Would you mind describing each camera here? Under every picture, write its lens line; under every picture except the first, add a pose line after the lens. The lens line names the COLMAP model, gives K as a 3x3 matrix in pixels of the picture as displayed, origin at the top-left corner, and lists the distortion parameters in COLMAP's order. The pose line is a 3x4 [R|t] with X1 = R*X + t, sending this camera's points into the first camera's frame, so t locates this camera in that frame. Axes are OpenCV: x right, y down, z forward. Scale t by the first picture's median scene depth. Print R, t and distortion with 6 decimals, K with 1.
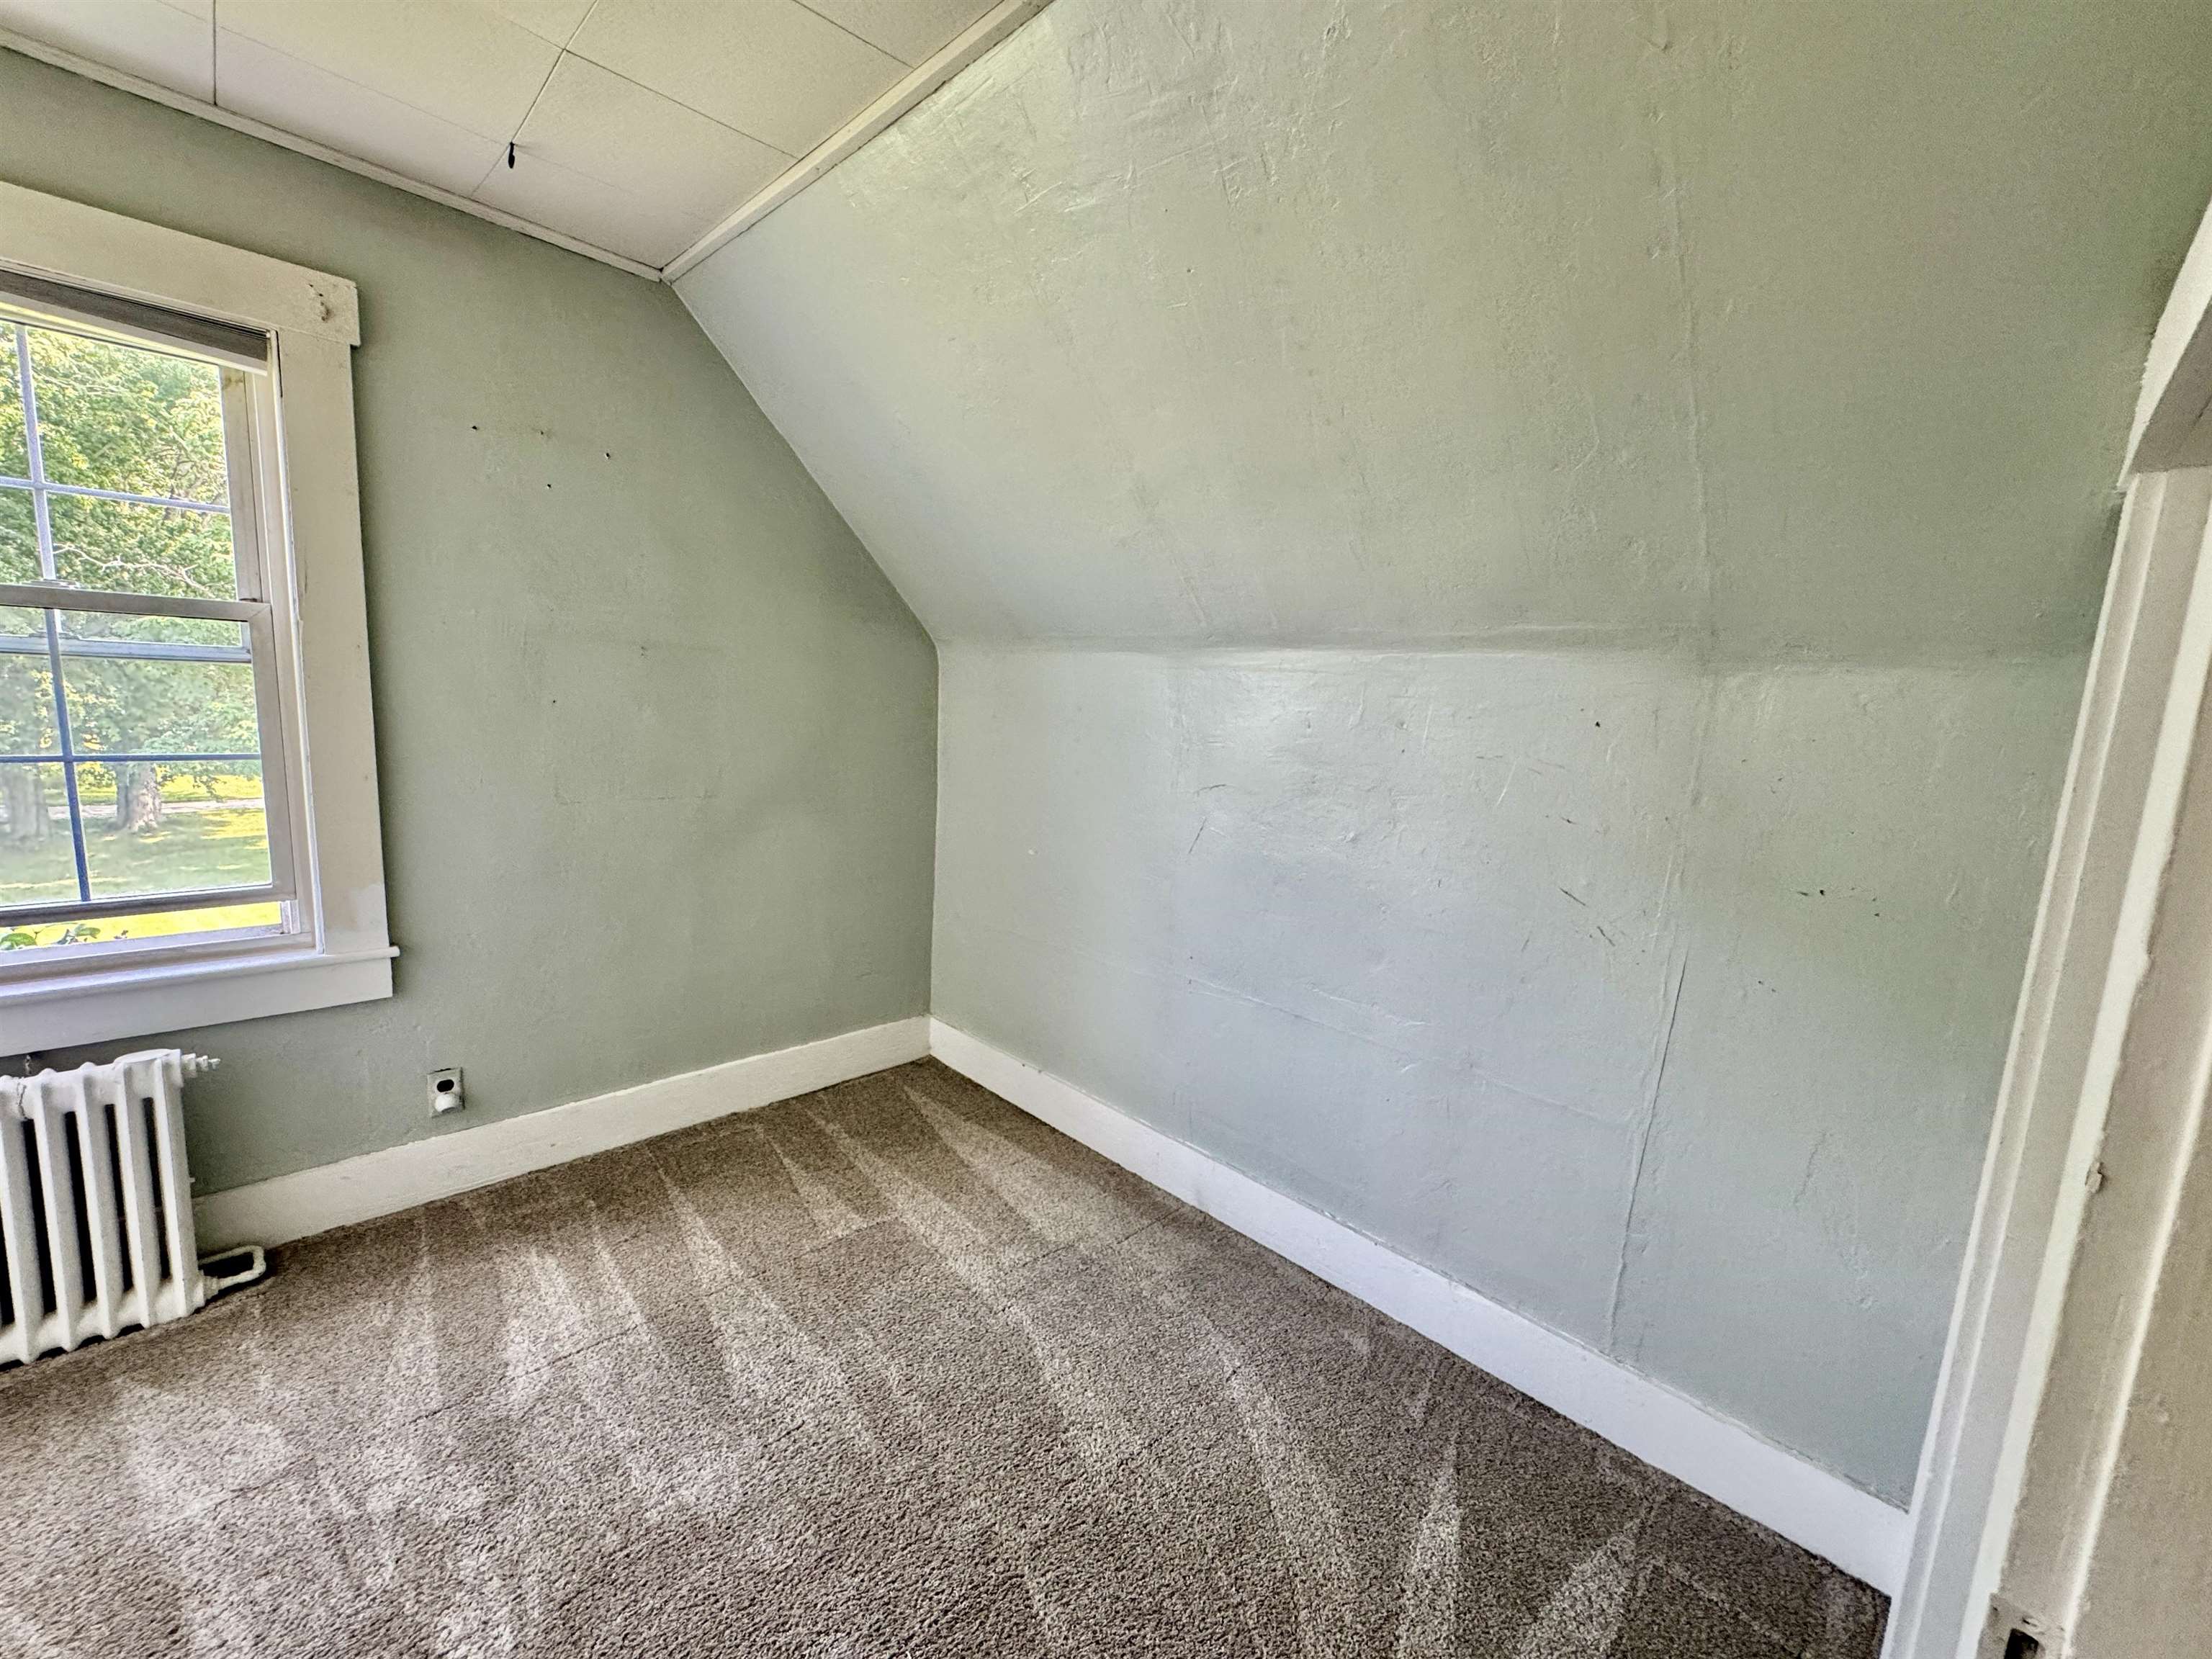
lens RADIAL K [[885.3, 0, 1101.2], [0, 885.3, 822.3], [0, 0, 1]] dist [-0.002528, 0.000678]
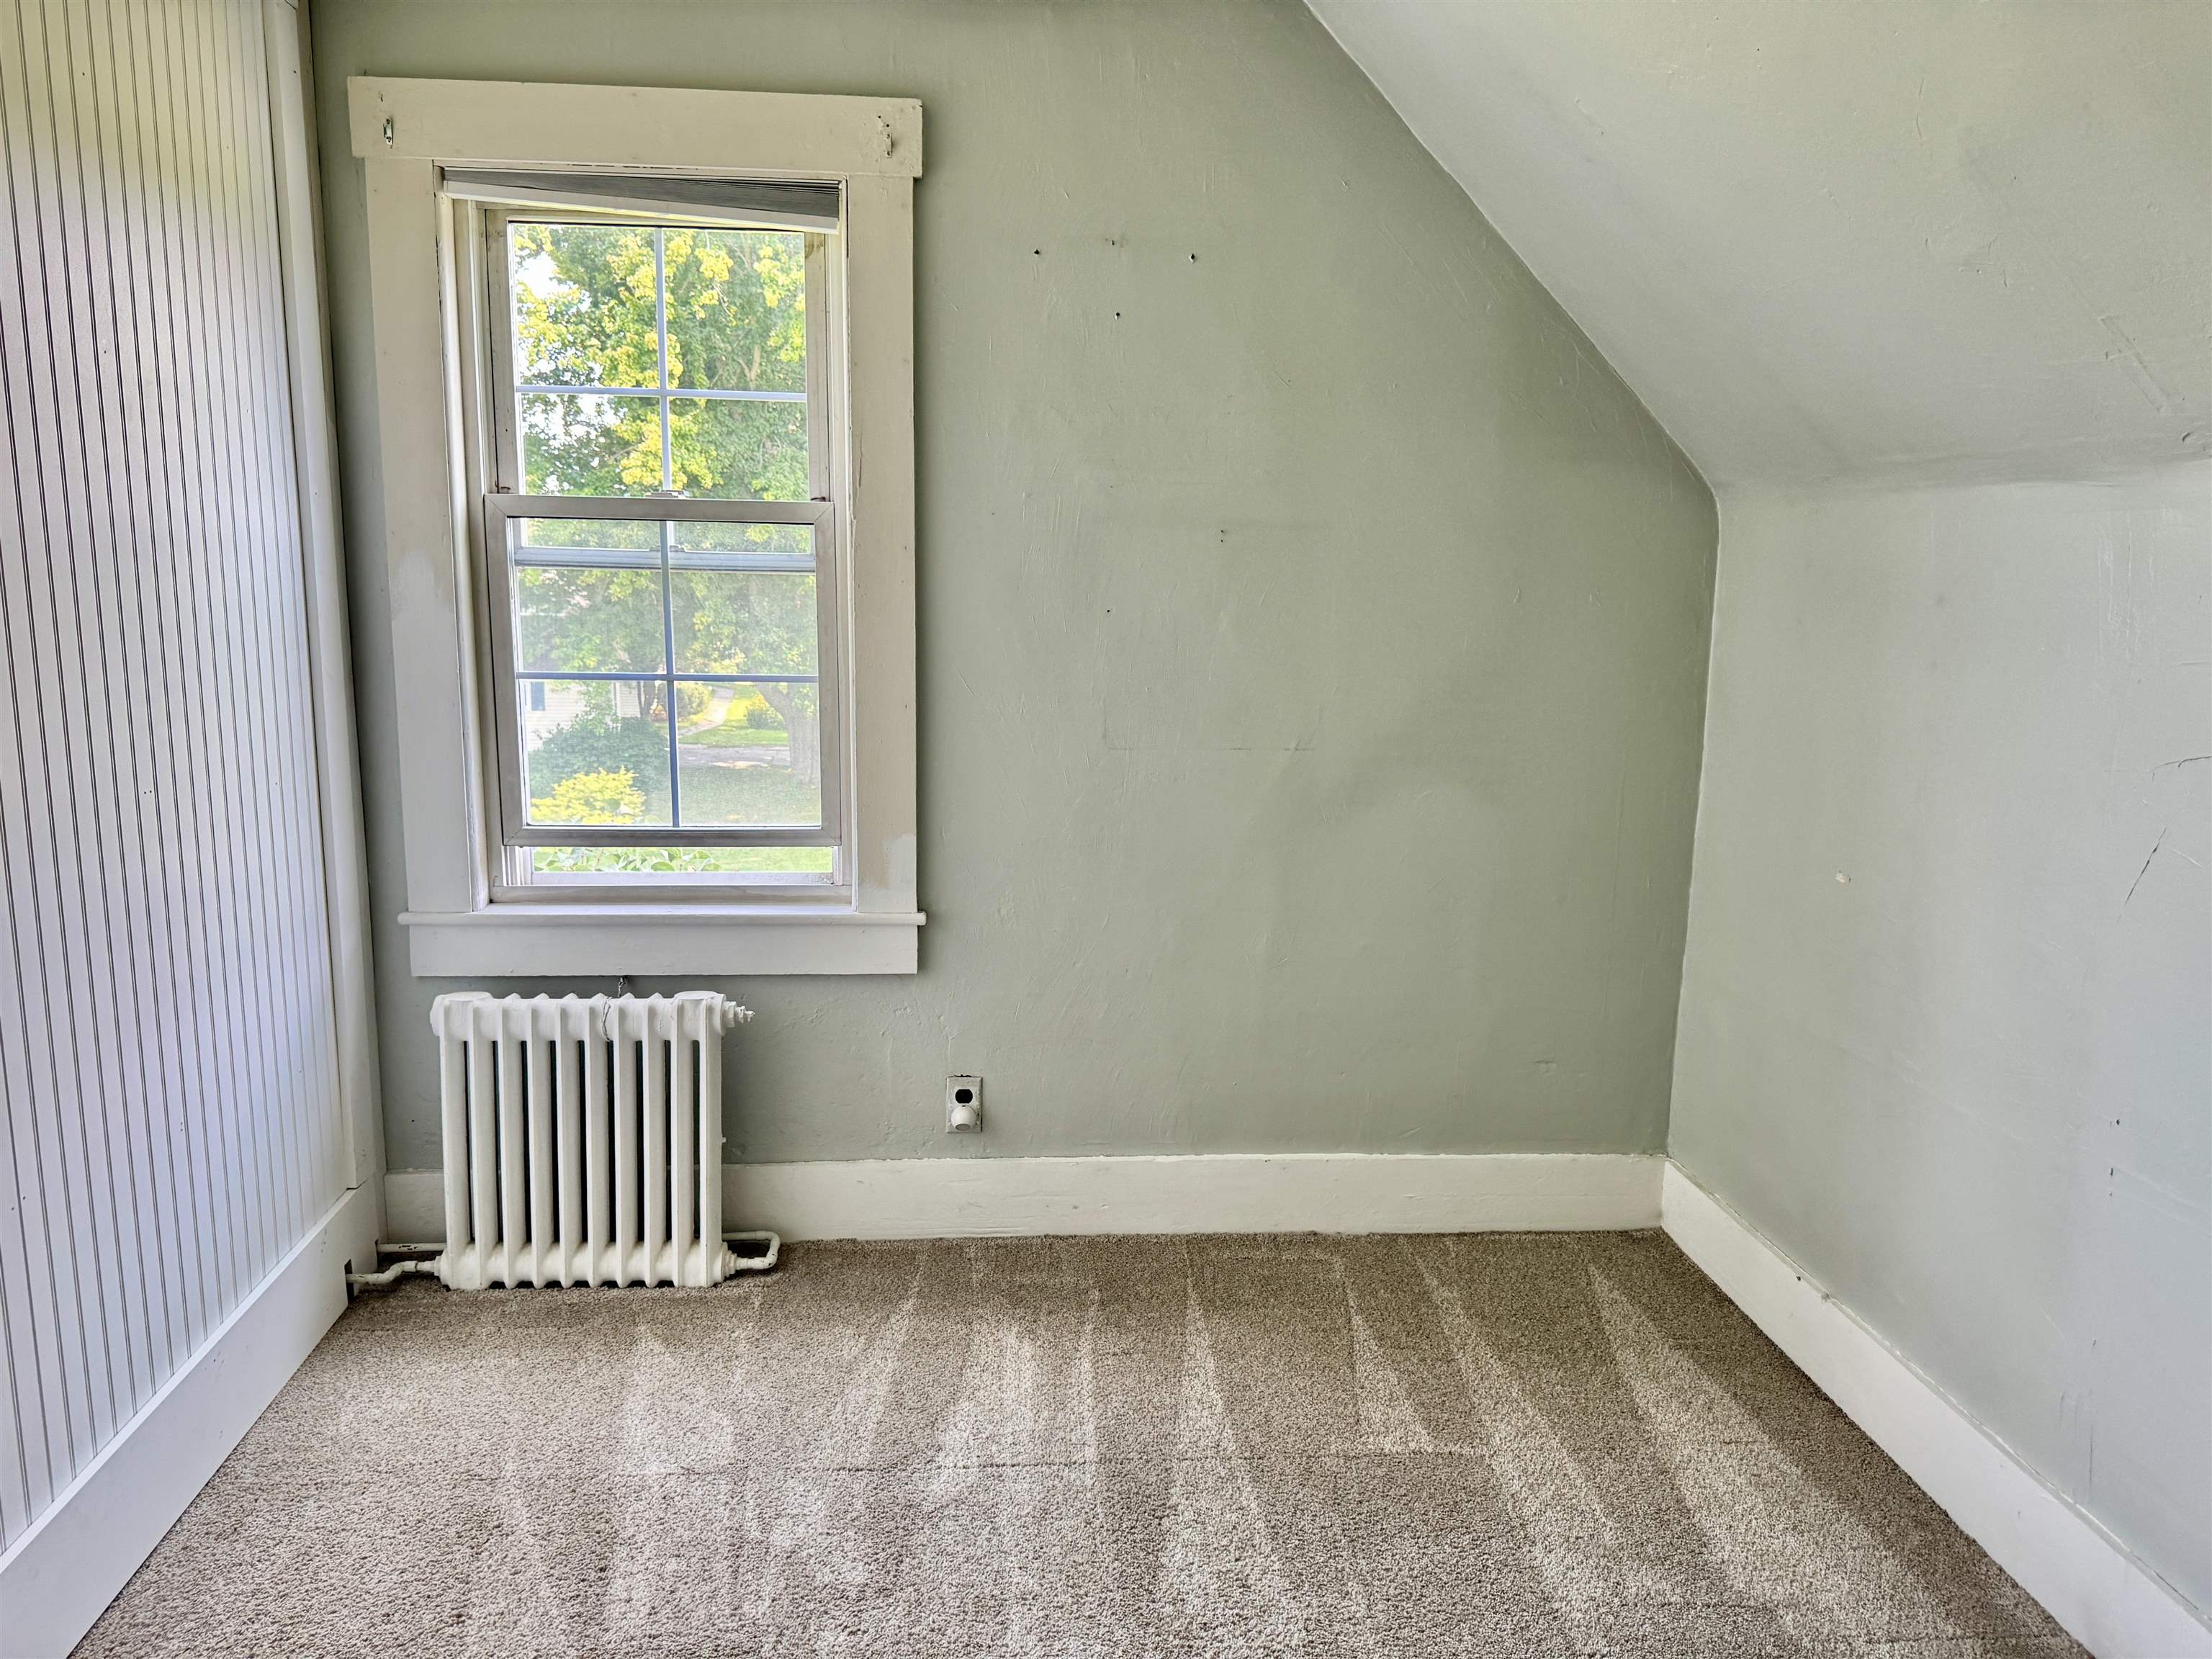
lens RADIAL K [[1569.2, 0, 1096.9], [0, 1569.2, 819.1], [0, 0, 1]] dist [0.047027, -0.057152]
pose [[0.761501, 0.065640, -0.644831, 0.265615], [-0.067638, 0.997475, 0.021661, 0.013040], [0.644625, 0.027121, 0.764018, 0.000354]]
